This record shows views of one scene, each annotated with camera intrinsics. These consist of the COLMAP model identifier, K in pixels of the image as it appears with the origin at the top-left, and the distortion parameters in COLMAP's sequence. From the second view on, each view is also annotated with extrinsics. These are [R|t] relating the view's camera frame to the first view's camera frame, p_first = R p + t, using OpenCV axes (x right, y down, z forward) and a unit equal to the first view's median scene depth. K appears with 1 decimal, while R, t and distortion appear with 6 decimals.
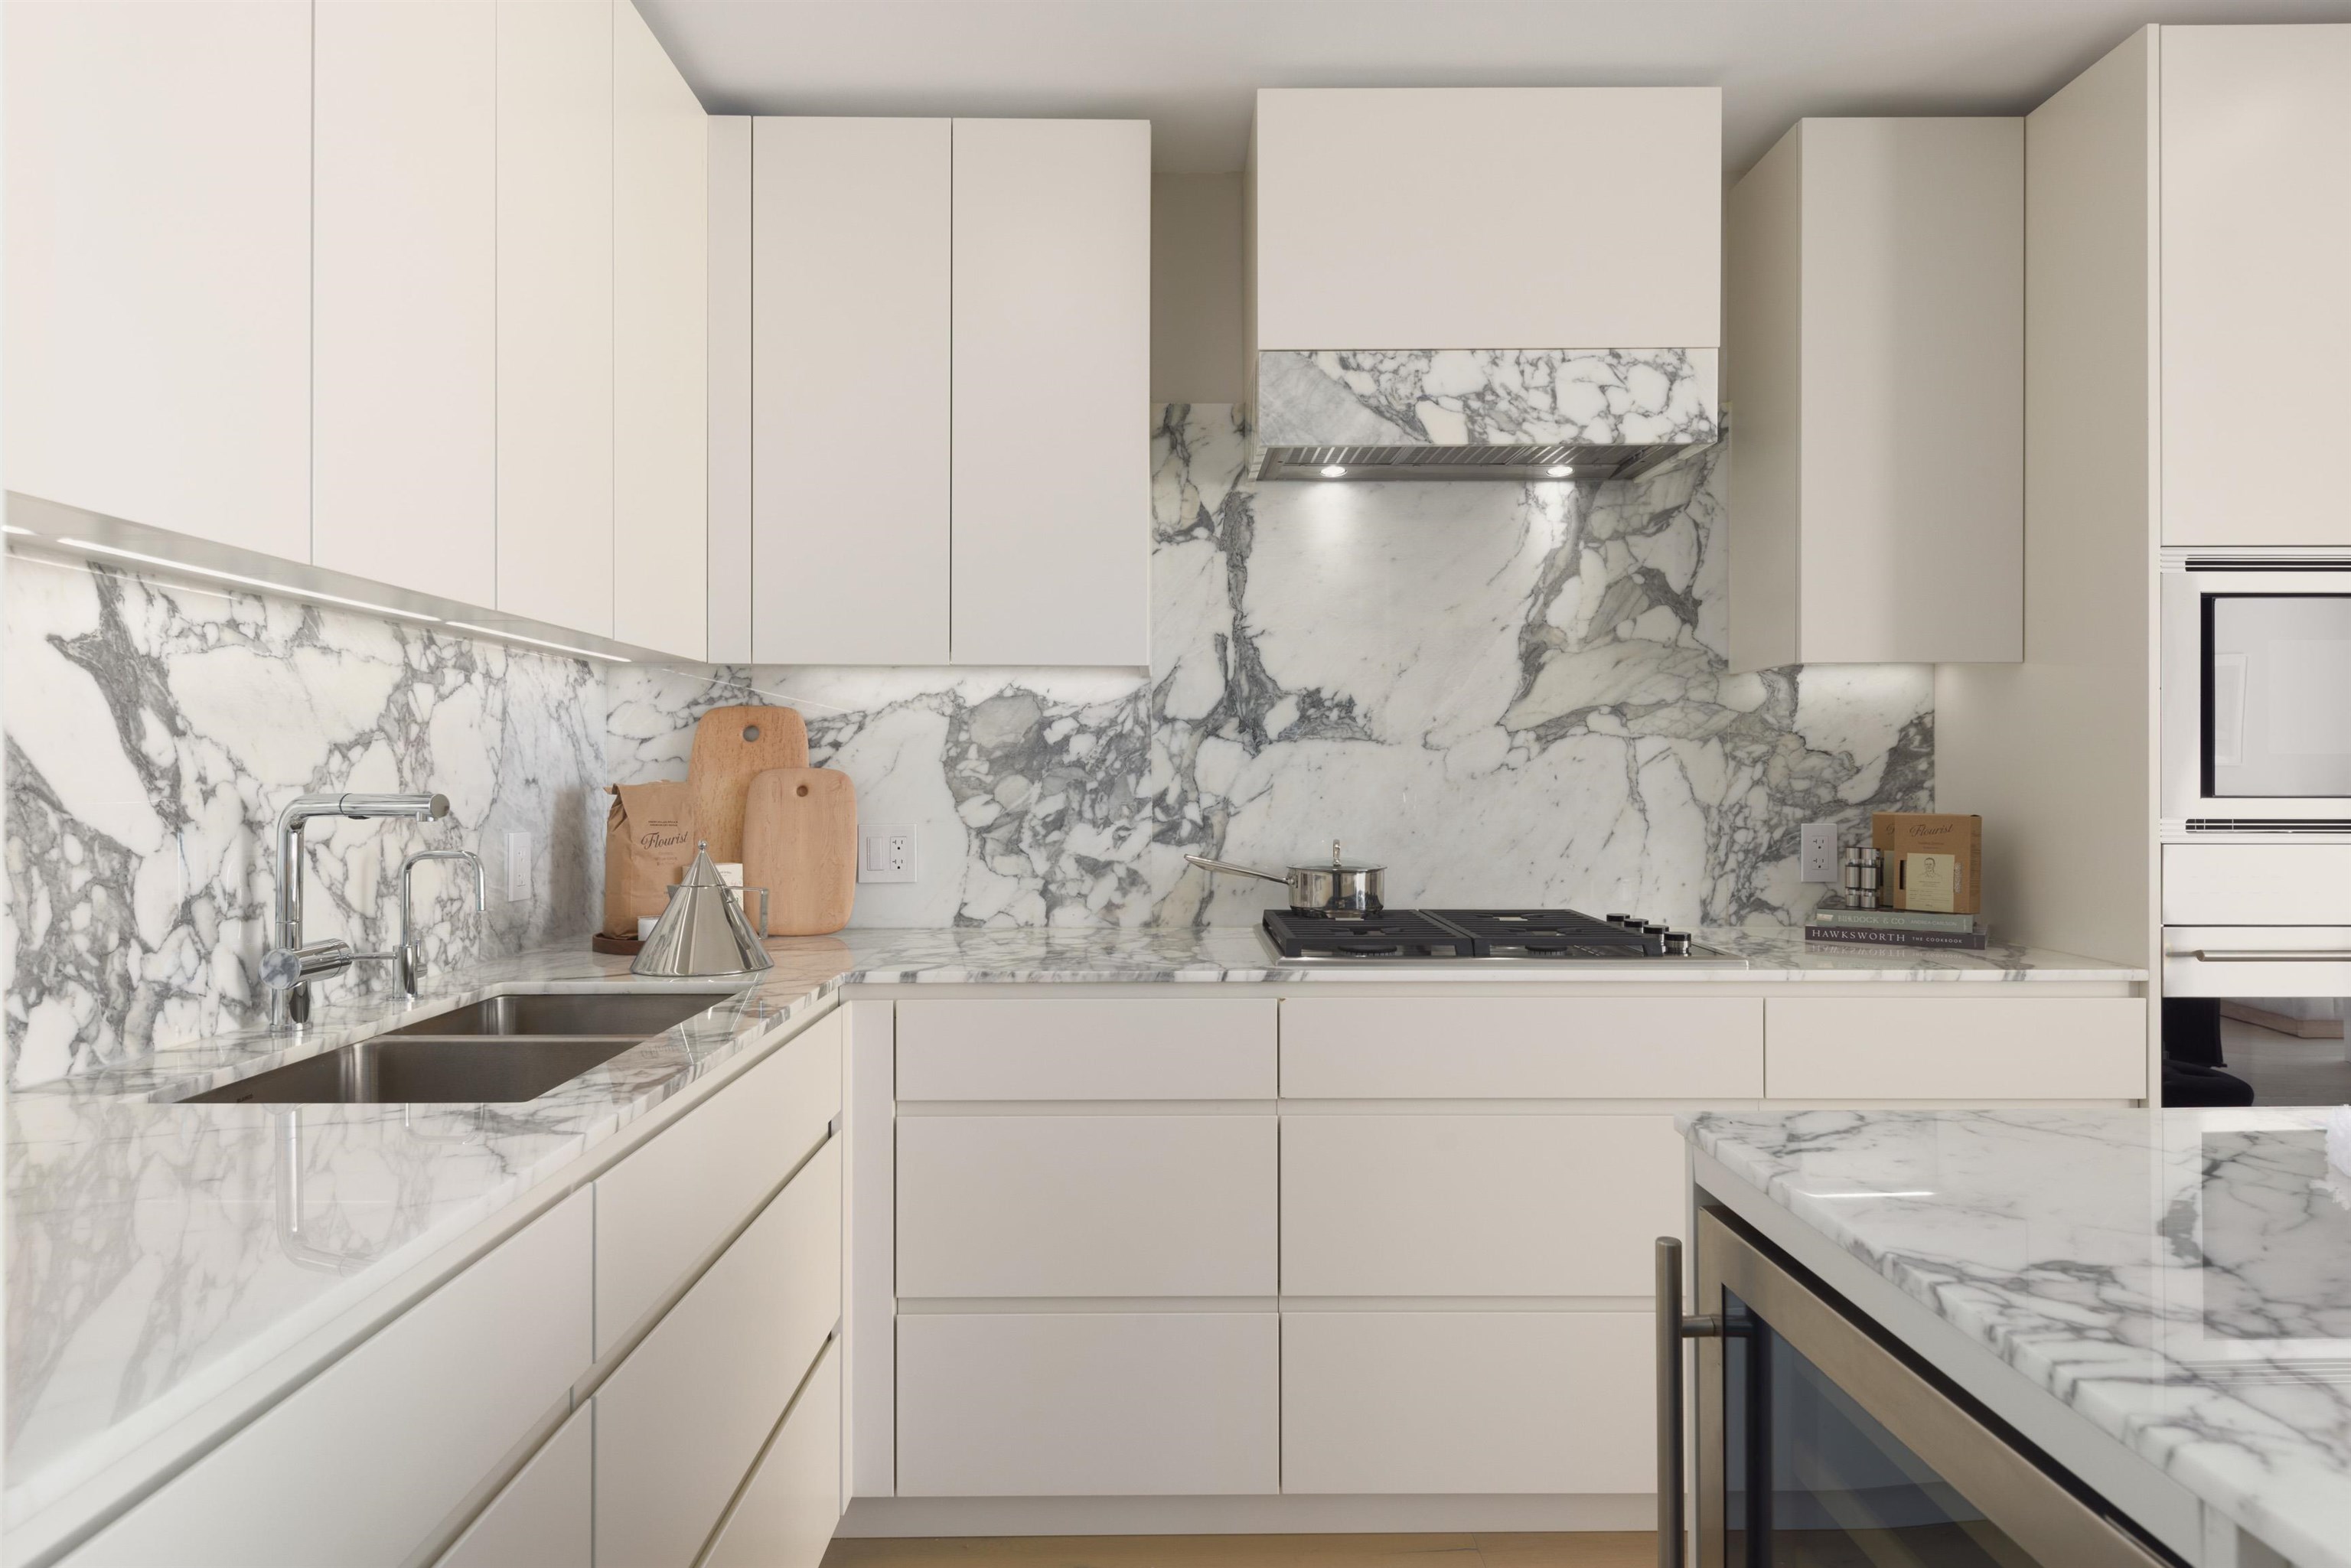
lens RADIAL K [[1384.4, 0, 1162.8], [0, 1384.4, 777.4], [0, 0, 1]] dist [0.008187, -0.006117]
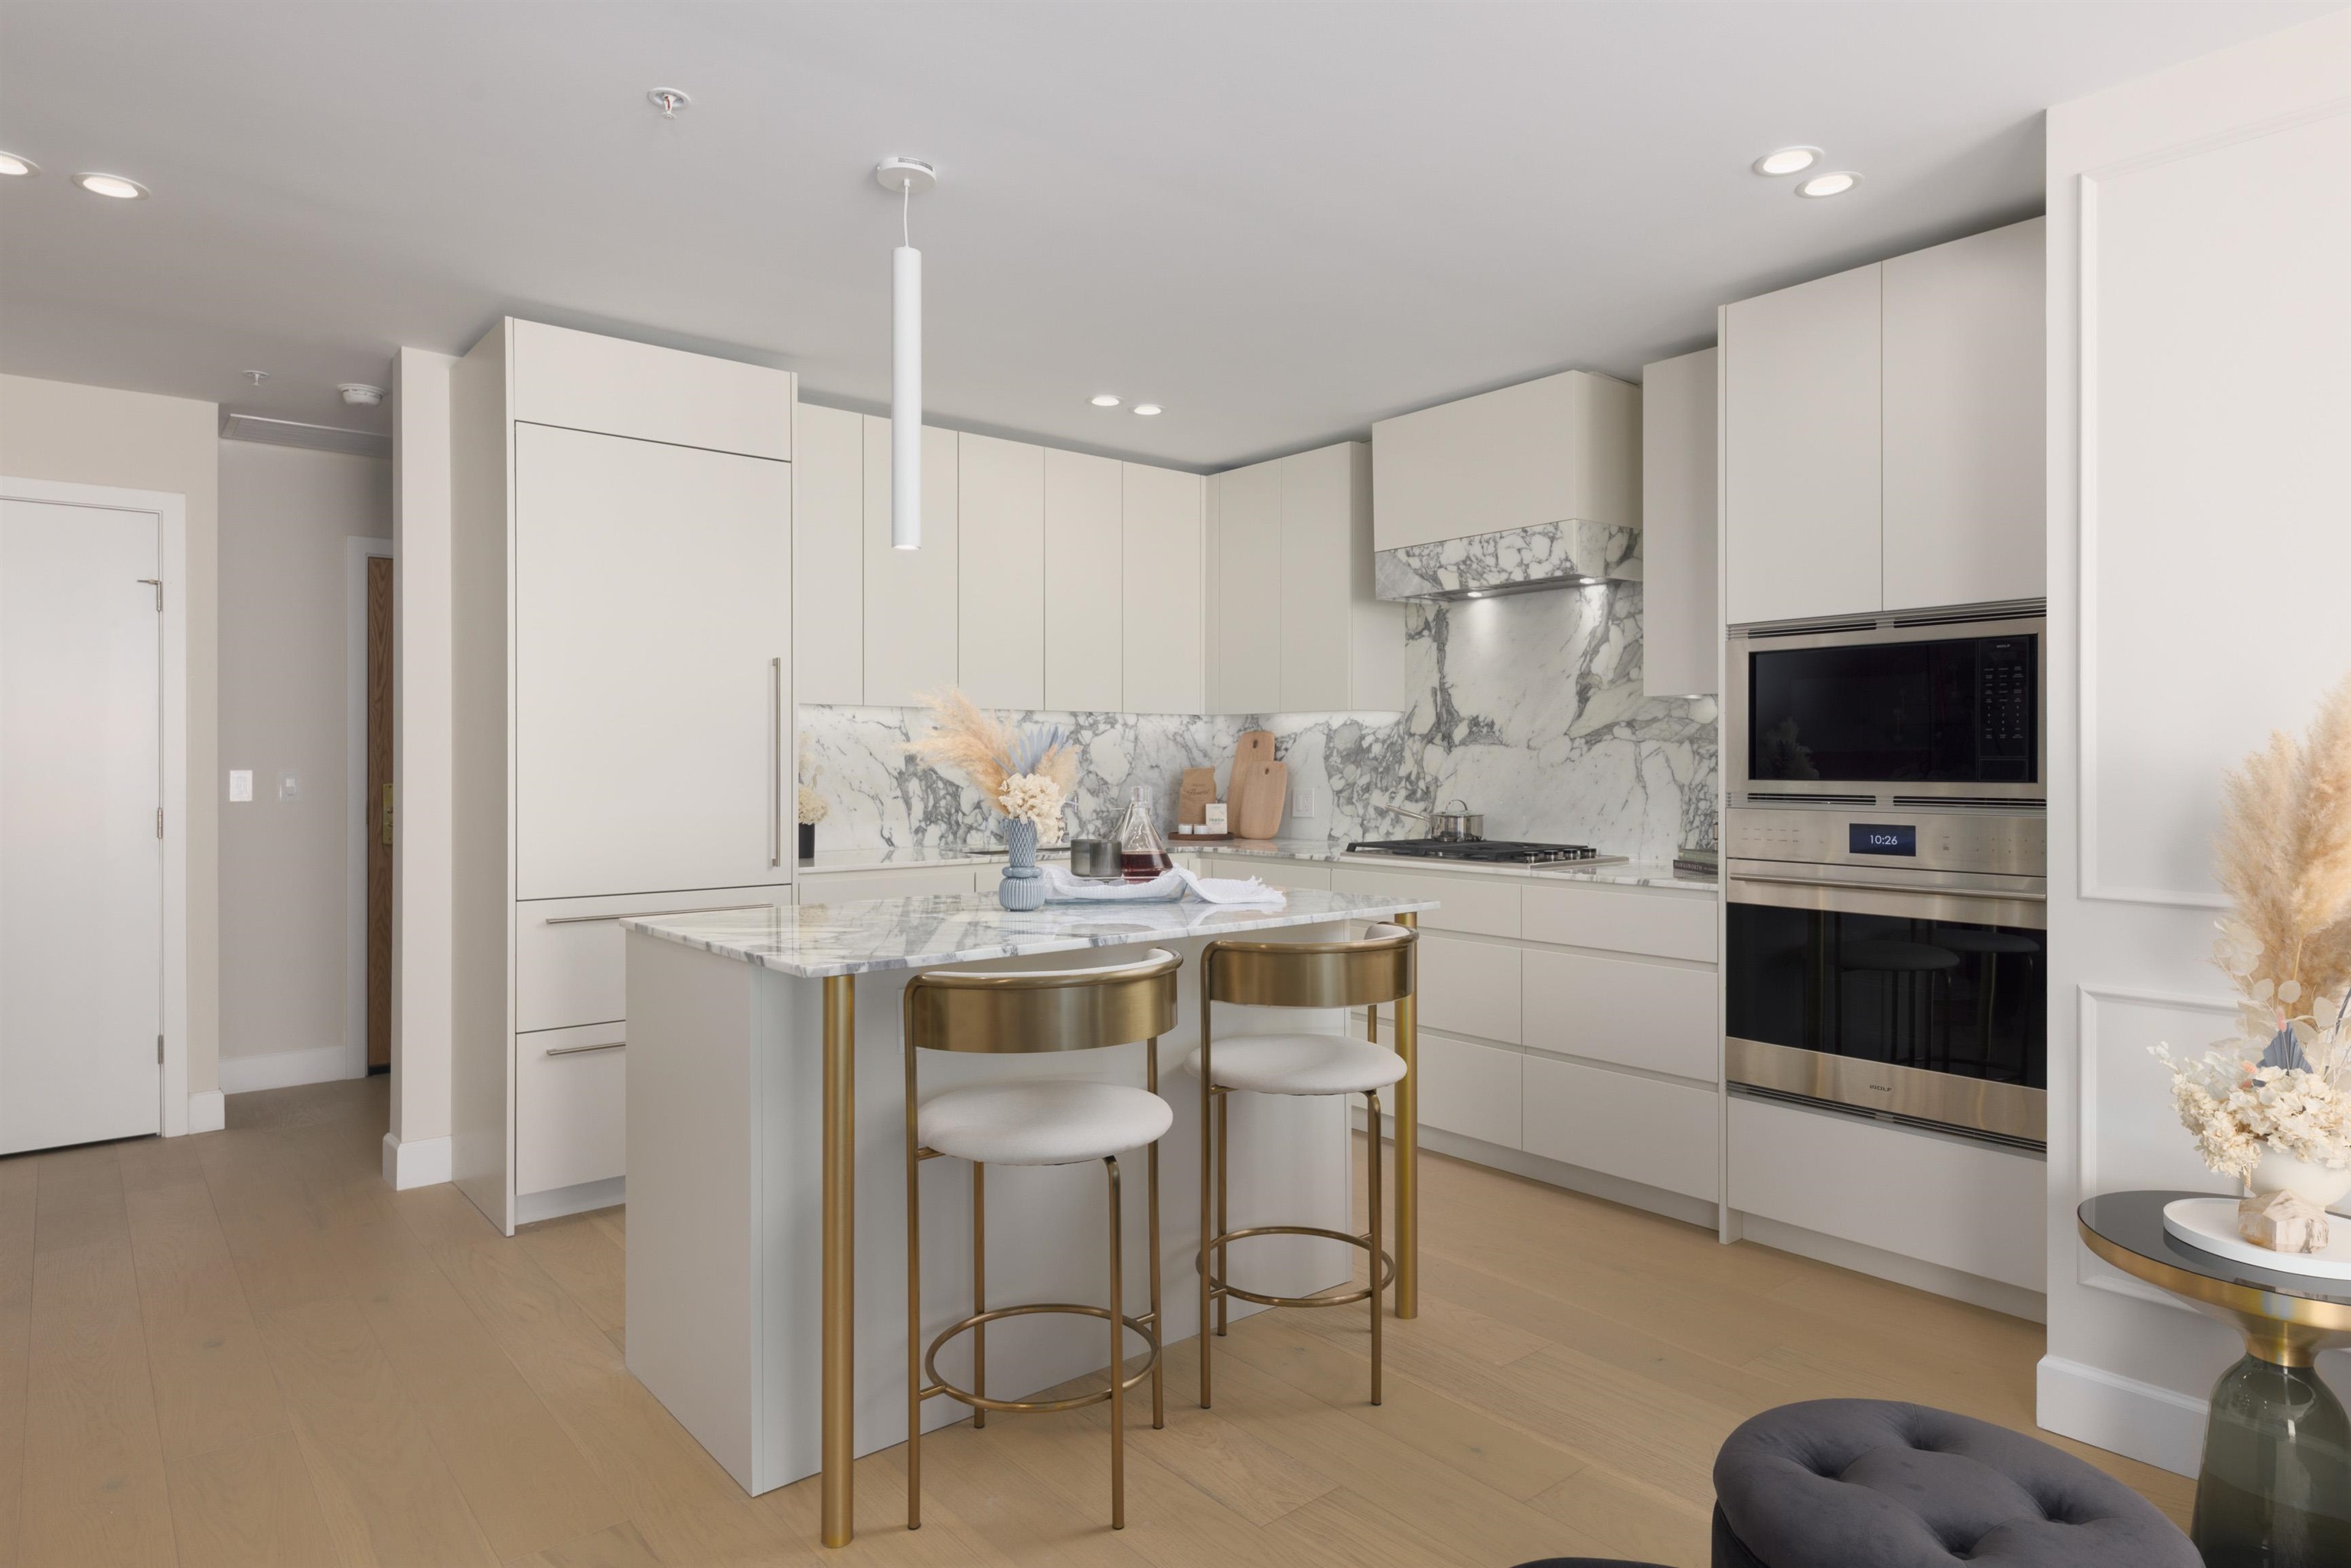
lens RADIAL K [[1318.6, 0, 1167.8], [0, 1318.6, 759.1], [0, 0, 1]] dist [-0.001769, -0.000343]
pose [[0.632117, -0.001607, -0.774871, 1.177148], [-0.001307, 0.999994, -0.003140, -0.002716], [0.774871, 0.002998, 0.632112, -0.378771]]
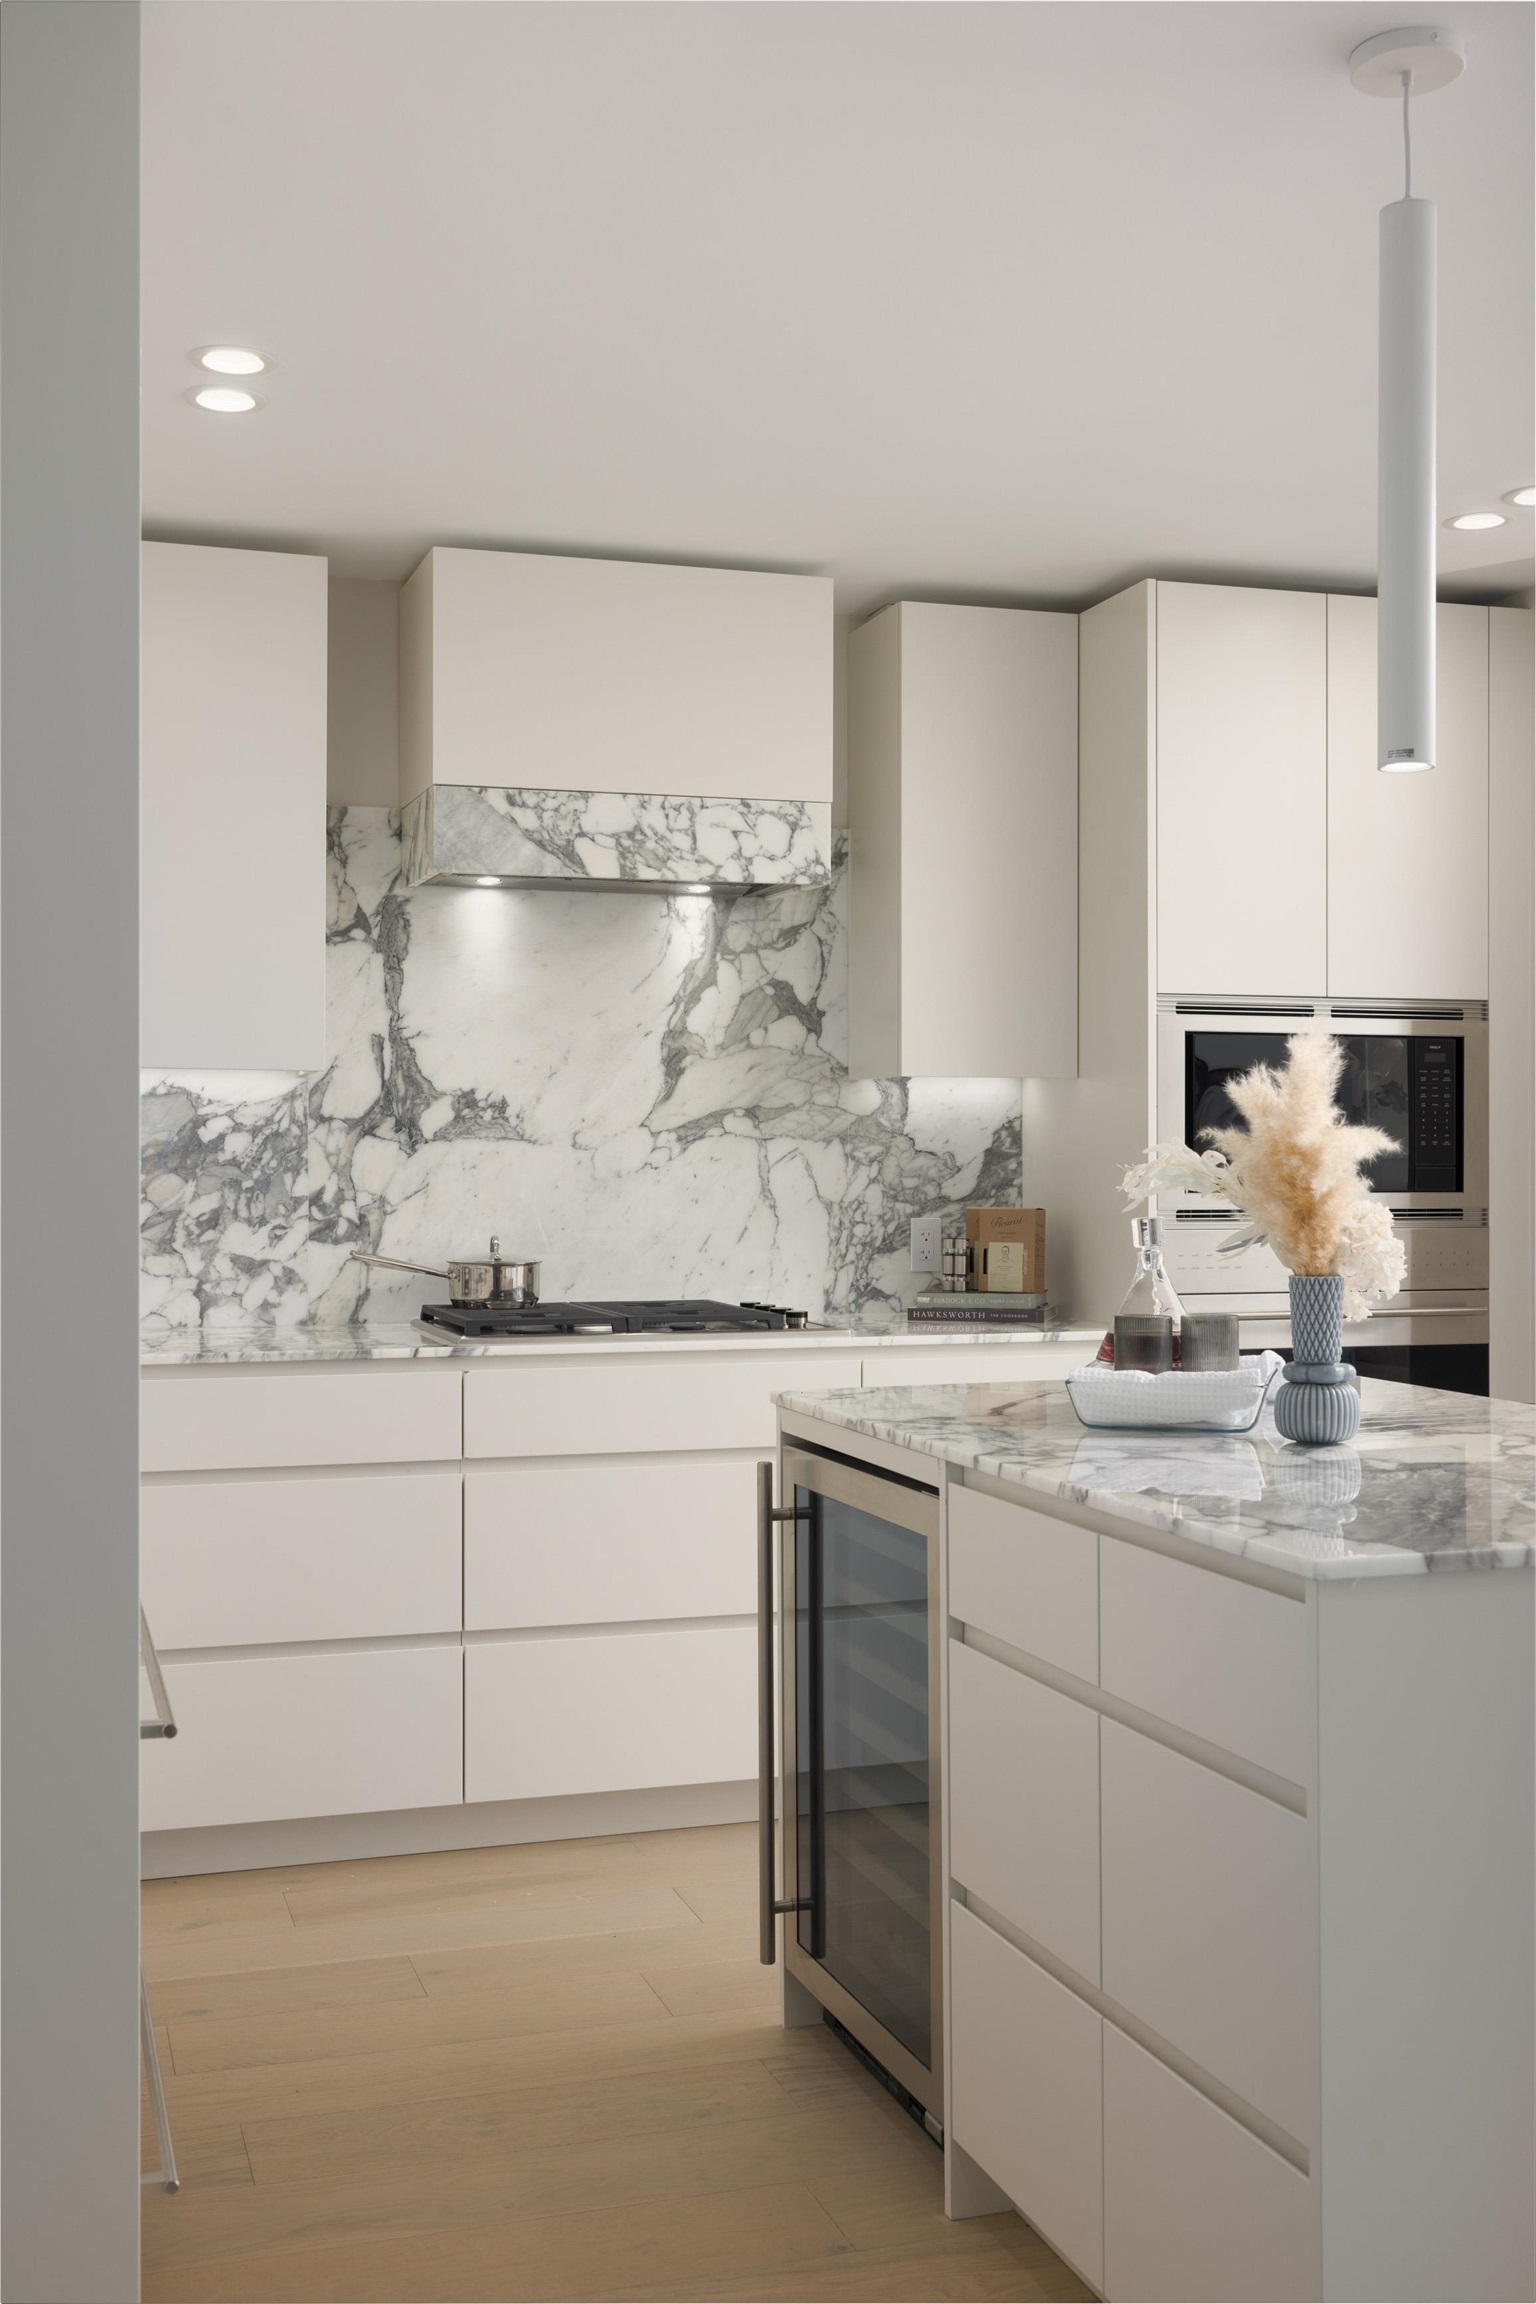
lens RADIAL K [[2324.3, 0, 758.9], [0, 2324.3, 1150.6], [0, 0, 1]] dist [0.003764, 0.000000]
pose [[0.953239, 0.002853, 0.302203, -0.206869], [-0.000392, 0.999966, -0.008204, -0.004882], [-0.302216, 0.007702, 0.953208, -0.708621]]
